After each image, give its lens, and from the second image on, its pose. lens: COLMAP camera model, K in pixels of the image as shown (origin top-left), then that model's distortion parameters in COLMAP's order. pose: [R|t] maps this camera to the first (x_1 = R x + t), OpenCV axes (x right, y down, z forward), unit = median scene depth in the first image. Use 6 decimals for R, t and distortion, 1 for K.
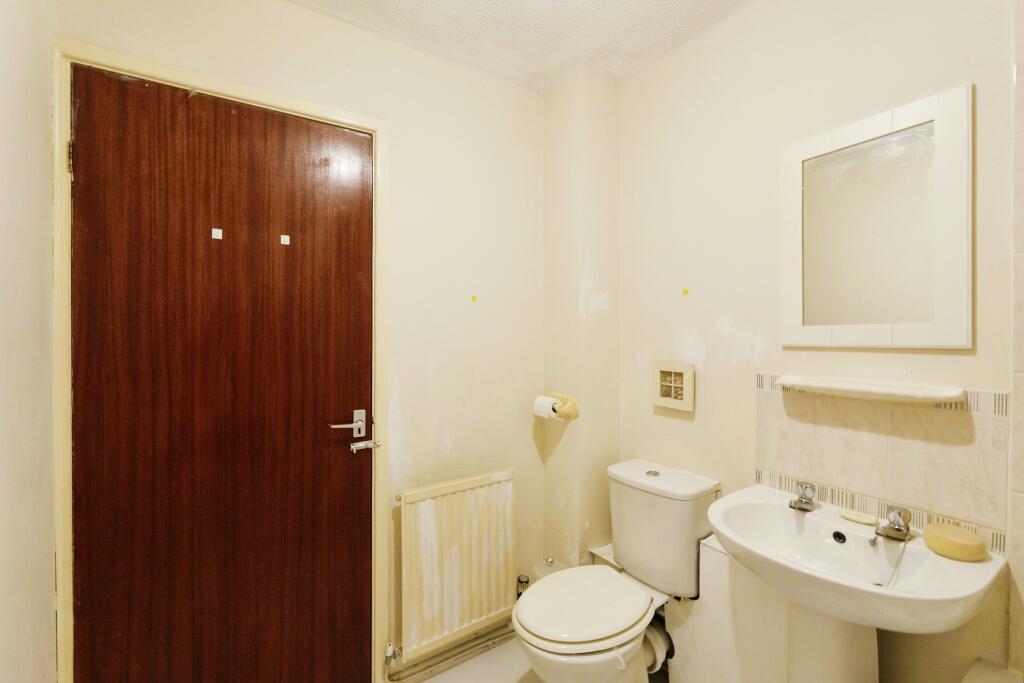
lens RADIAL K [[441.3, 0, 511.8], [0, 441.3, 330.4], [0, 0, 1]] dist [0.001595, 0.000229]
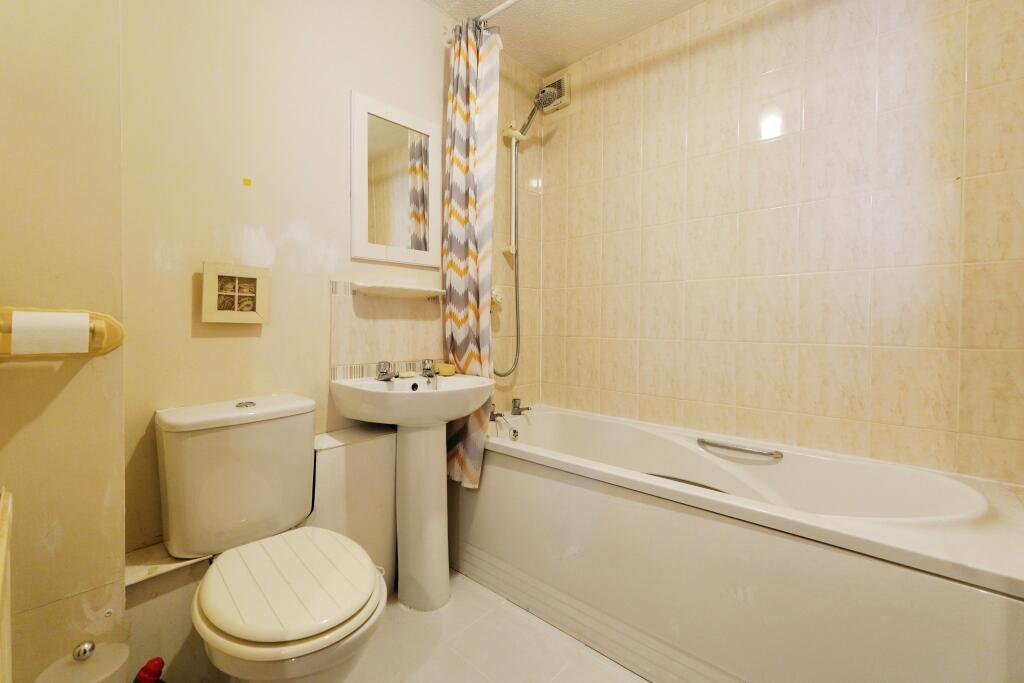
lens RADIAL K [[441.3, 0, 511.8], [0, 441.3, 330.4], [0, 0, 1]] dist [0.001595, 0.000229]
pose [[-0.251841, -0.008518, 0.967731, -0.540552], [-0.005259, 0.999959, 0.007433, 0.184754], [-0.967754, -0.003217, -0.251876, 0.740287]]
